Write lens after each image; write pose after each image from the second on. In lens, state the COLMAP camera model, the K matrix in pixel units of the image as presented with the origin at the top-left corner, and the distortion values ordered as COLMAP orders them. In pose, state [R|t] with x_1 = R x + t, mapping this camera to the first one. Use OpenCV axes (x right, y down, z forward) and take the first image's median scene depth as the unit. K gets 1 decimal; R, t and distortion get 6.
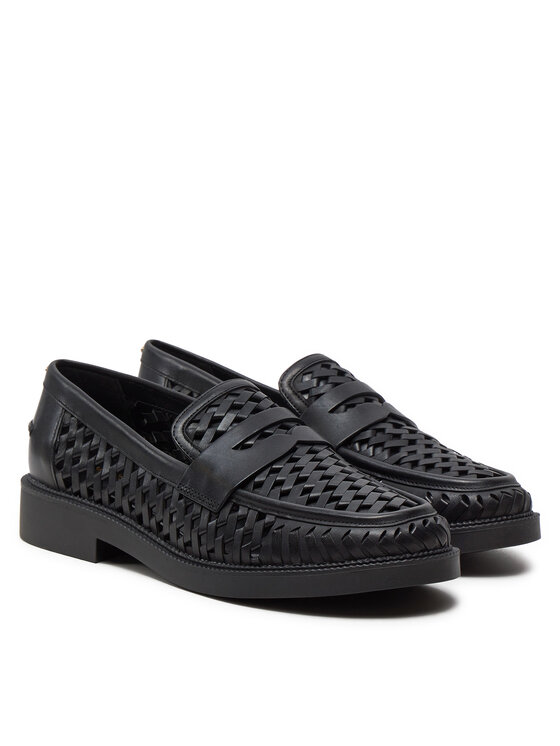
lens RADIAL K [[2193.9, 0, 280.0], [0, 2193.9, 373.0], [0, 0, 1]] dist [-0.006354, -0.020119]
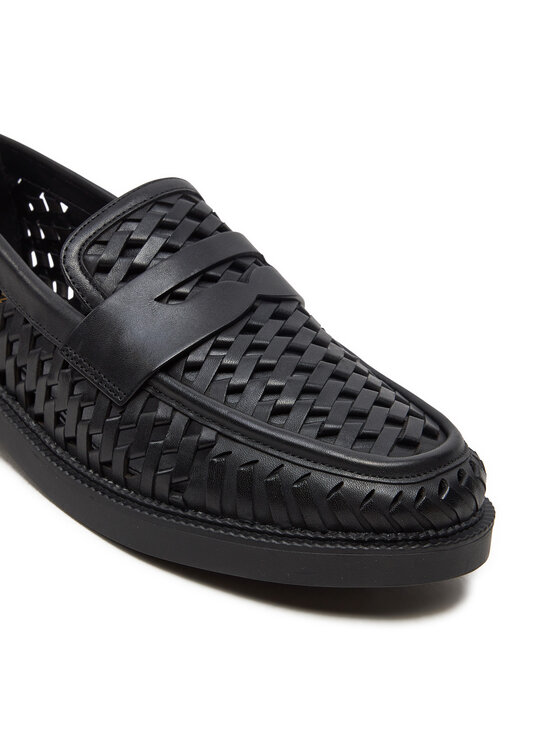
lens RADIAL K [[1044.9, 0, 280.0], [0, 1044.9, 373.0], [0, 0, 1]] dist [-0.111004, 0.014137]
pose [[0.983101, 0.098791, 0.154119, -0.030811], [-0.137160, 0.955075, 0.262714, -0.028547], [-0.121242, -0.279414, 0.952485, 0.713276]]
